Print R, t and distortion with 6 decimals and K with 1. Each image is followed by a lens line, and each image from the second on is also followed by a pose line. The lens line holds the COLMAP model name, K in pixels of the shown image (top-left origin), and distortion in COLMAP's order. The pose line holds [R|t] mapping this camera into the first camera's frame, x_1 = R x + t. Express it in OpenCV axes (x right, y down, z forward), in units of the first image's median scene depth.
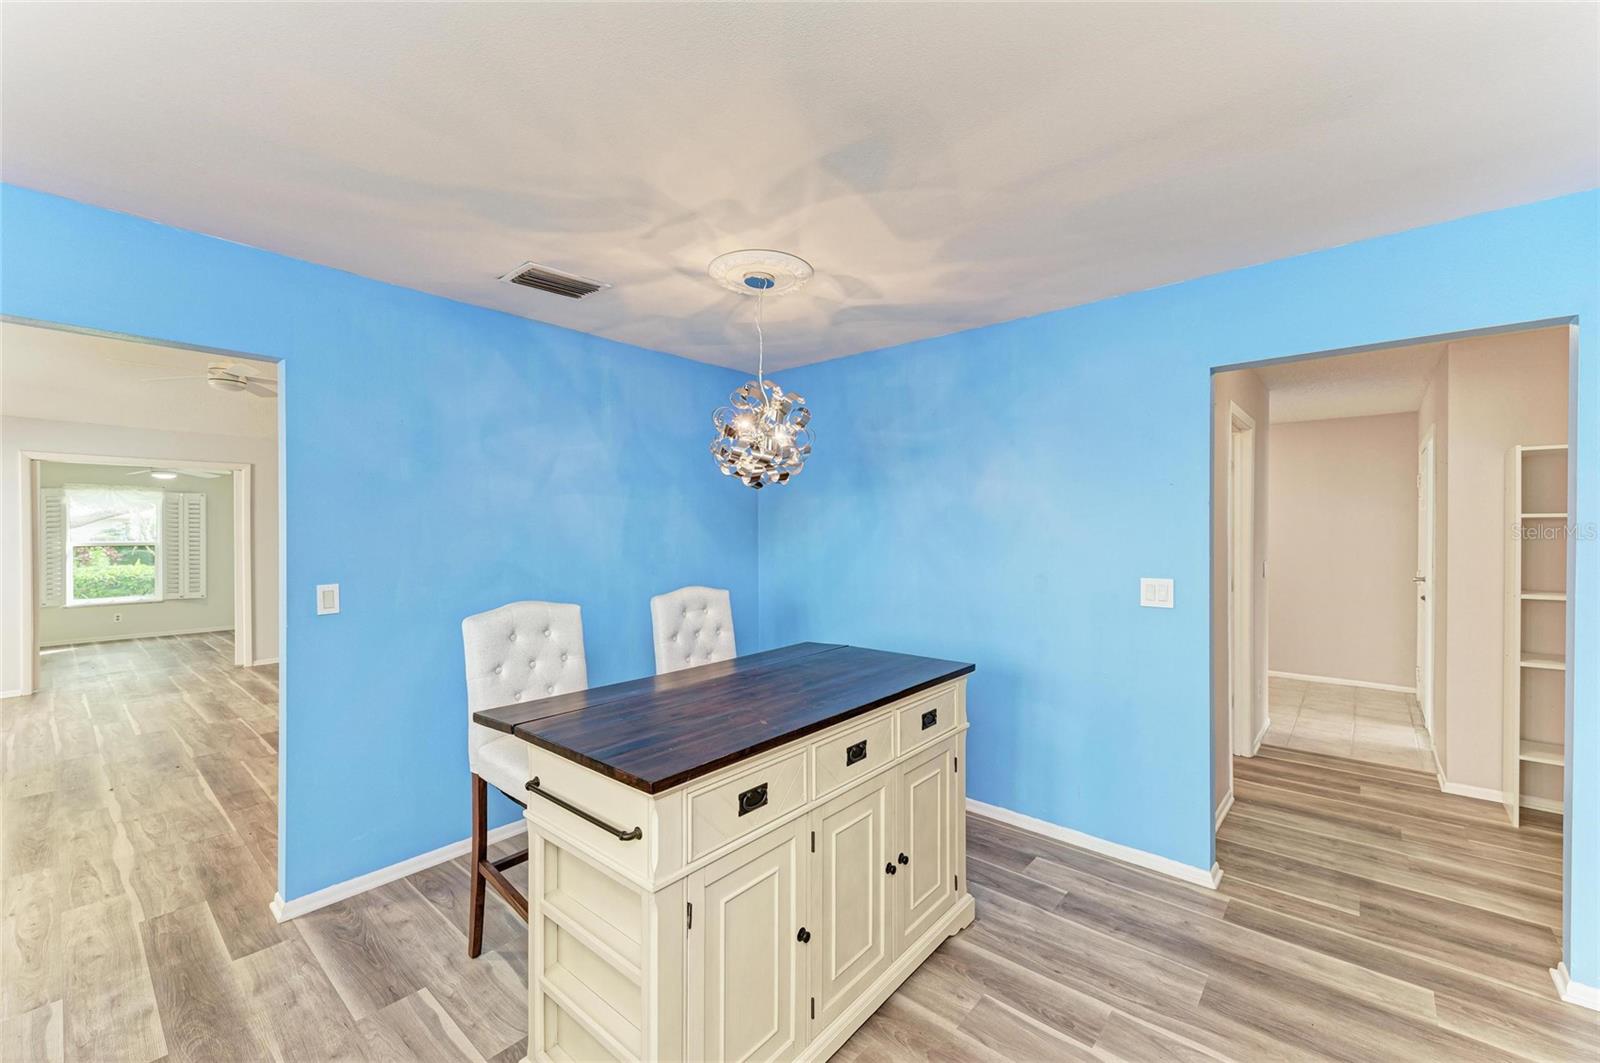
lens RADIAL K [[655.8, 0, 803.4], [0, 655.8, 527.1], [0, 0, 1]] dist [0.014994, -0.003973]
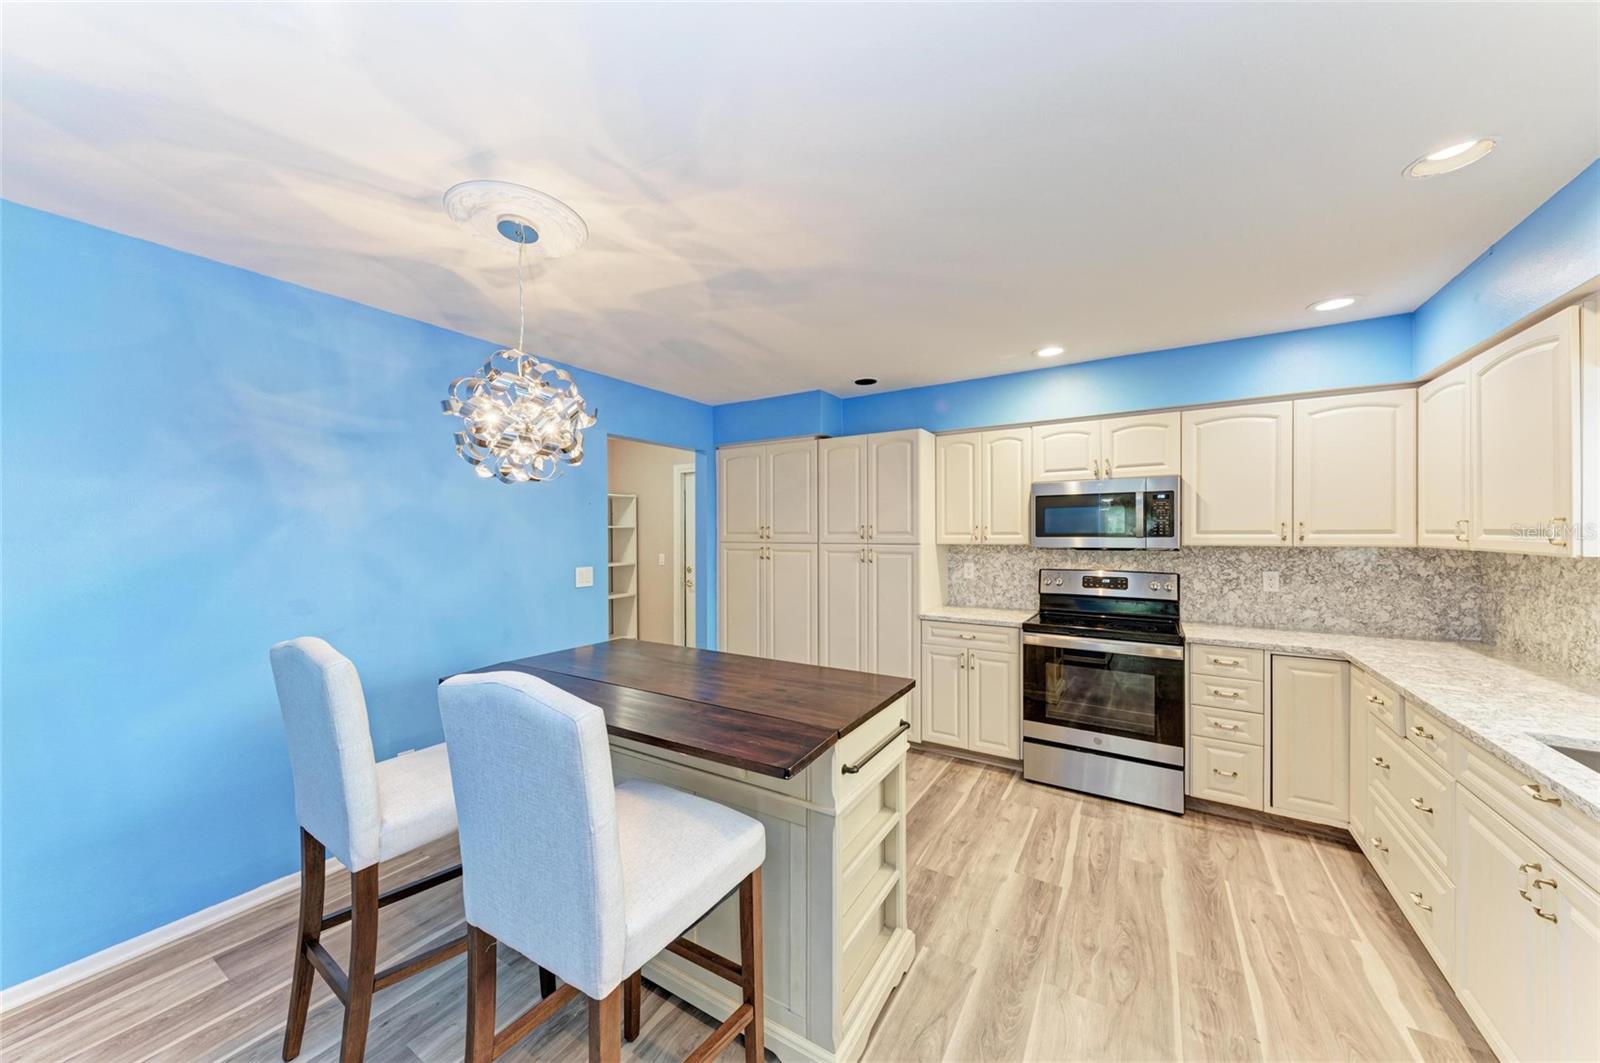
lens RADIAL K [[560.1, 0, 798.0], [0, 560.1, 532.9], [0, 0, 1]] dist [0.006274, -0.000268]
pose [[-0.157800, 0.002031, 0.987469, -0.888775], [-0.010422, 0.999939, -0.003722, 0.001270], [-0.987416, -0.010879, -0.157769, 0.833788]]
